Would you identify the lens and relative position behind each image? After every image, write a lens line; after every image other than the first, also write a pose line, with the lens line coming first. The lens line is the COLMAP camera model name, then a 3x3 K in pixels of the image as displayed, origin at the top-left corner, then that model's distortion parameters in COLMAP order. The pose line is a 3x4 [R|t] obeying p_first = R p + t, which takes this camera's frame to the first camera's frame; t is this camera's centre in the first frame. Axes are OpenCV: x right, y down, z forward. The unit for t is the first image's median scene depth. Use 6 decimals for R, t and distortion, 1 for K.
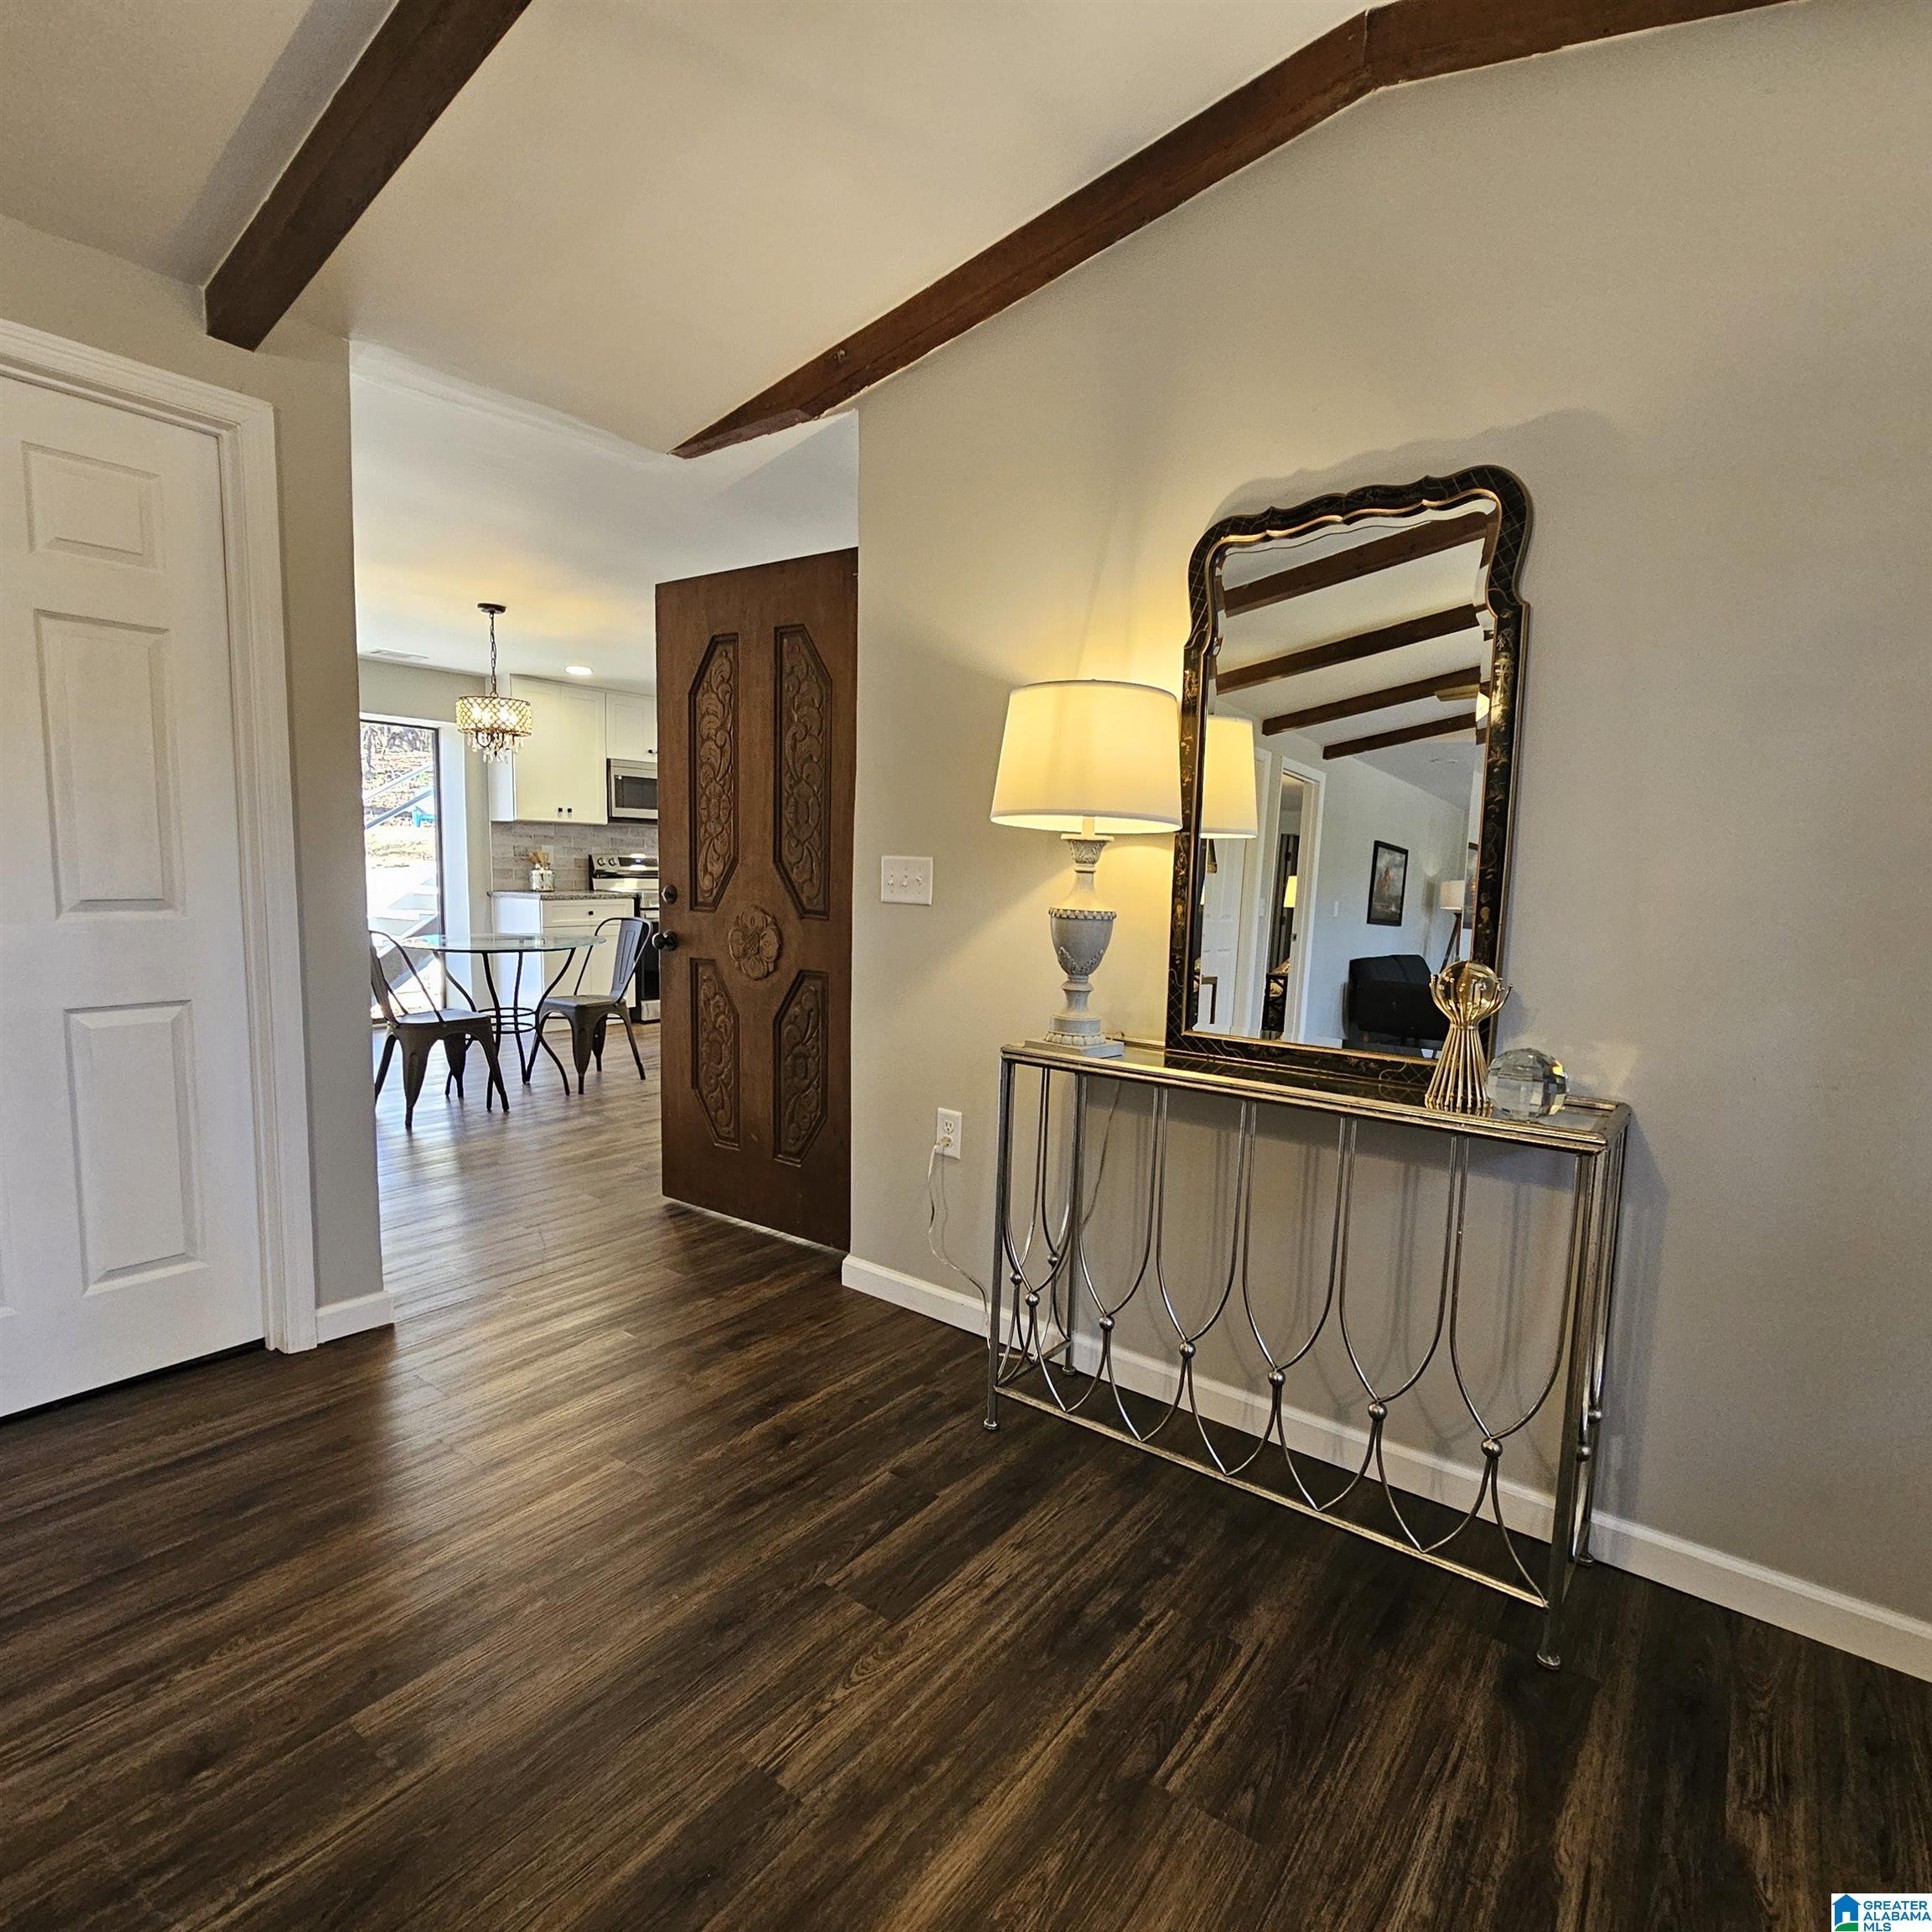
lens RADIAL K [[1034.5, 0, 954.3], [0, 1034.5, 969.9], [0, 0, 1]] dist [0.001164, 0.000864]
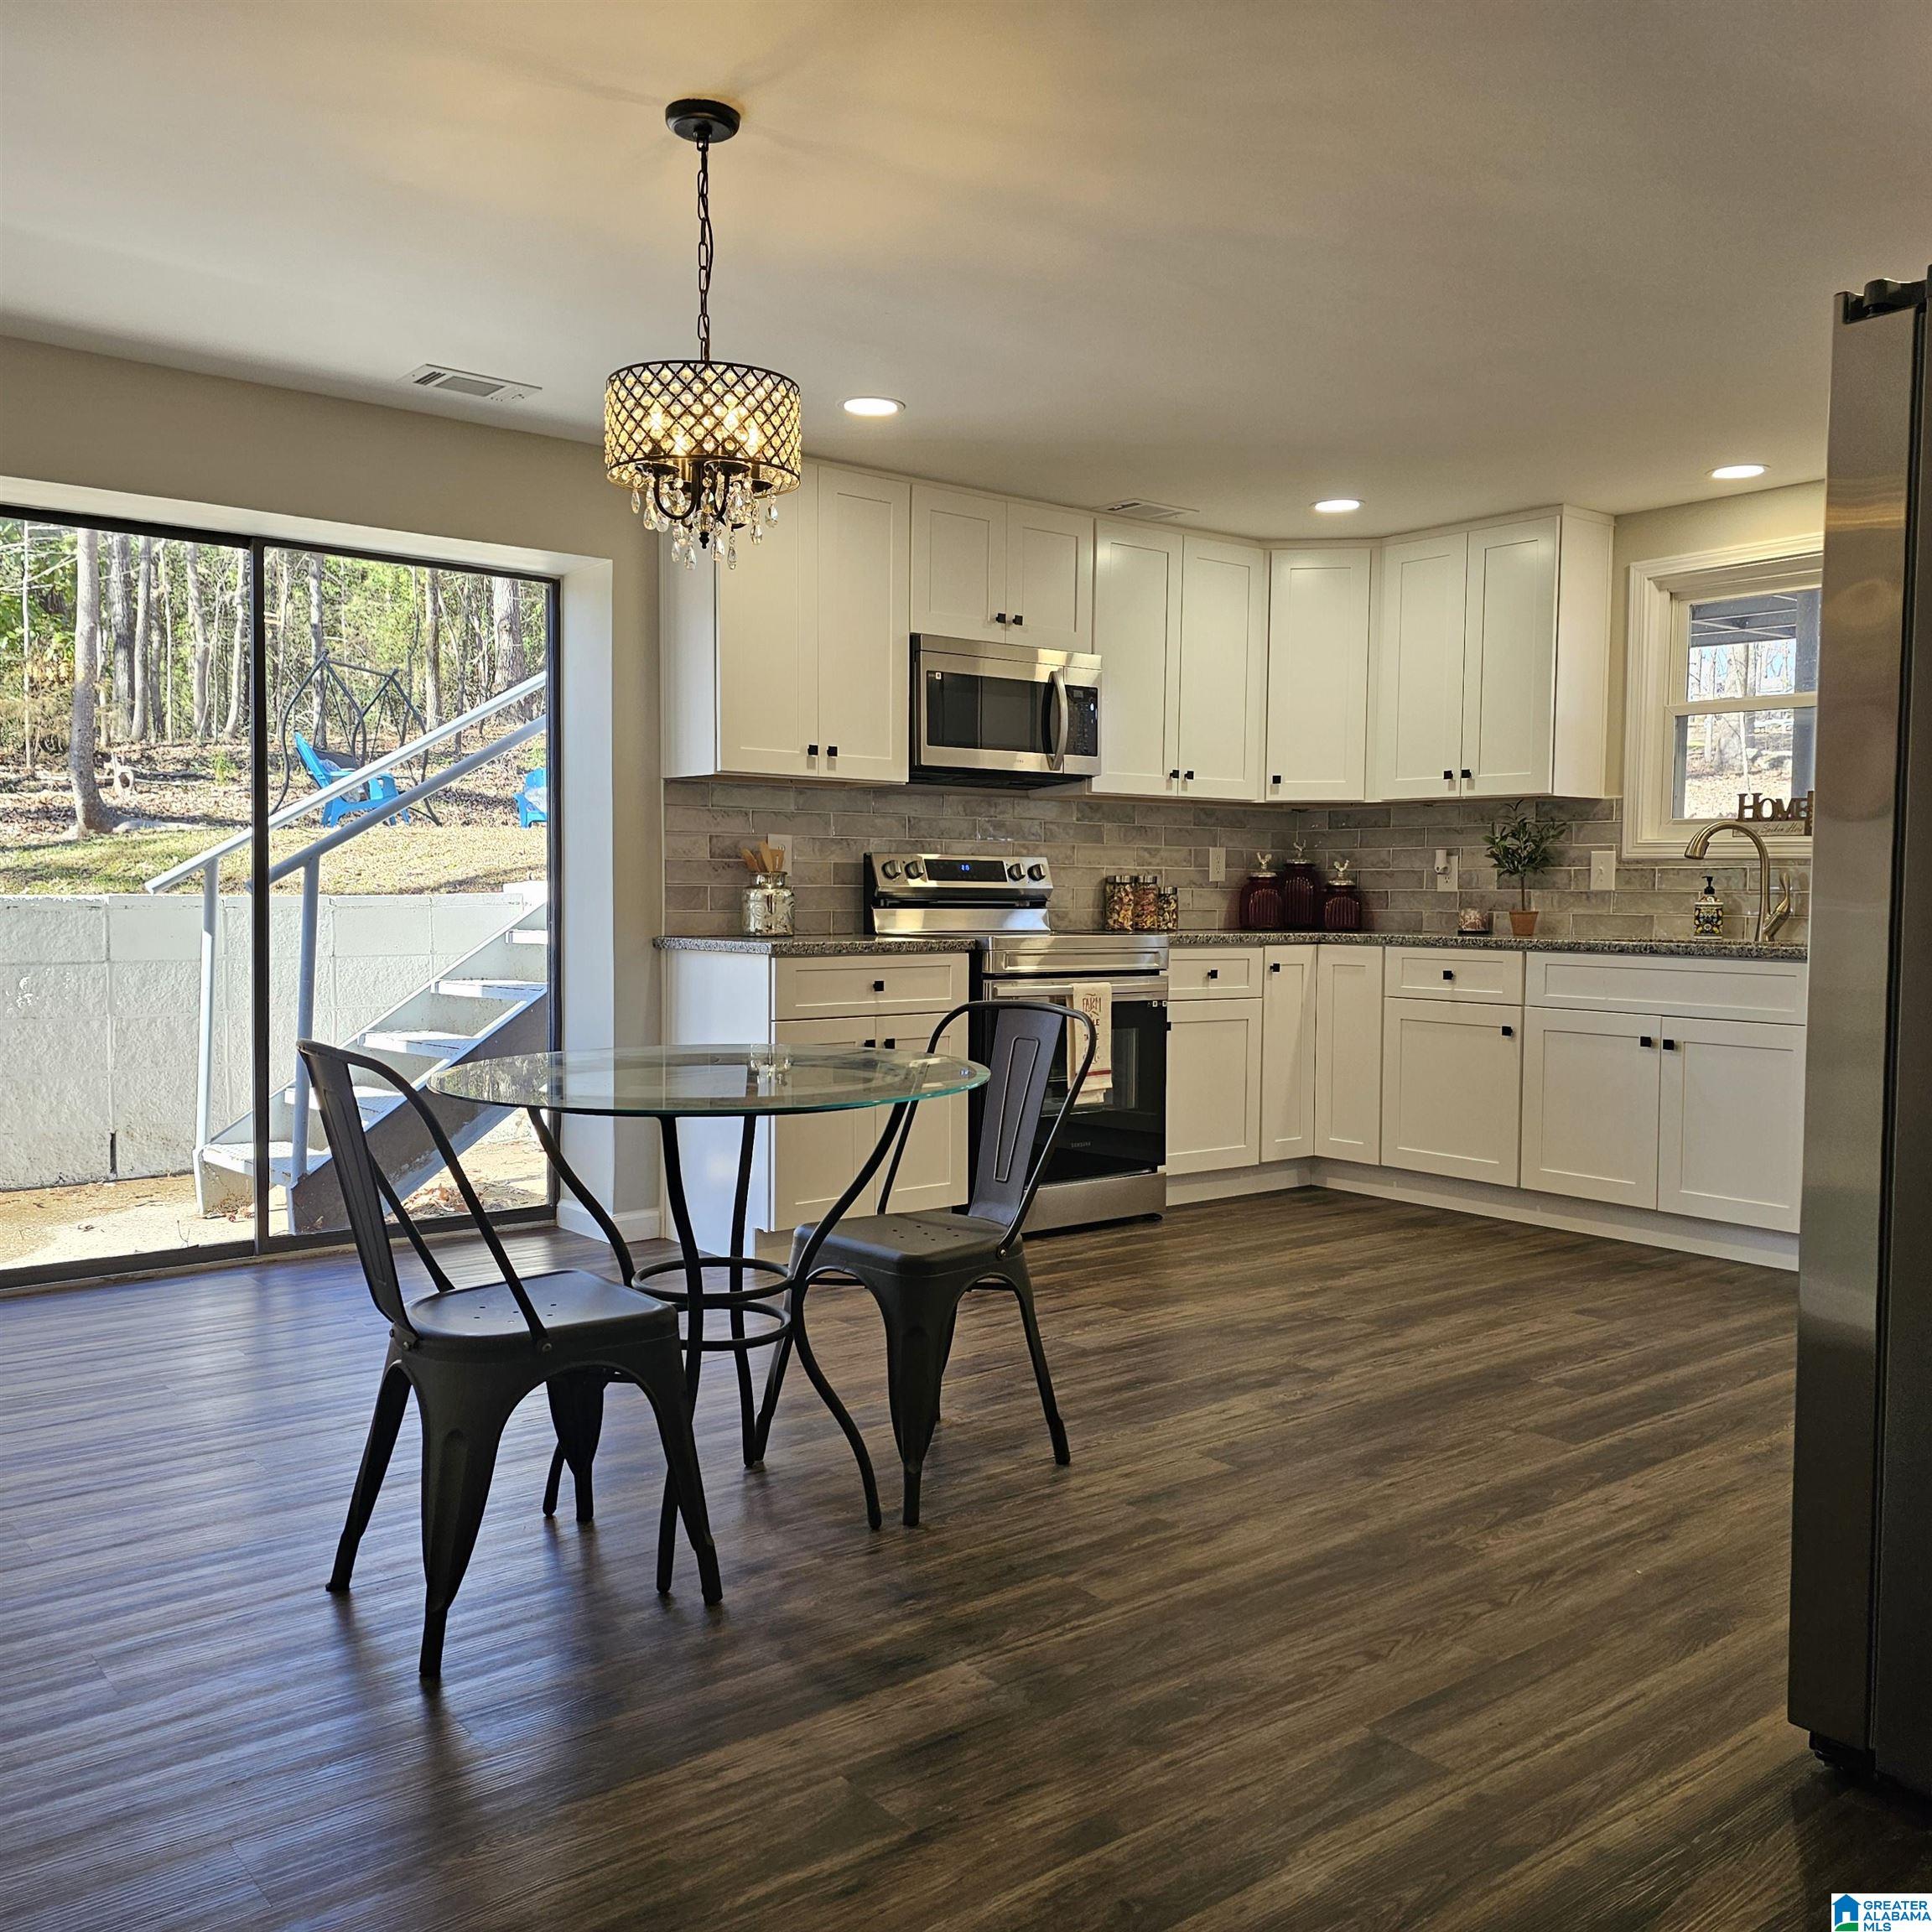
lens RADIAL K [[1723.0, 0, 968.1], [0, 1723.0, 961.5], [0, 0, 1]] dist [0.063097, -0.002701]
pose [[0.974141, -0.001992, -0.225933, -0.207352], [-0.011892, 0.998123, -0.060072, -0.030904], [0.225628, 0.061205, 0.972289, 0.424275]]
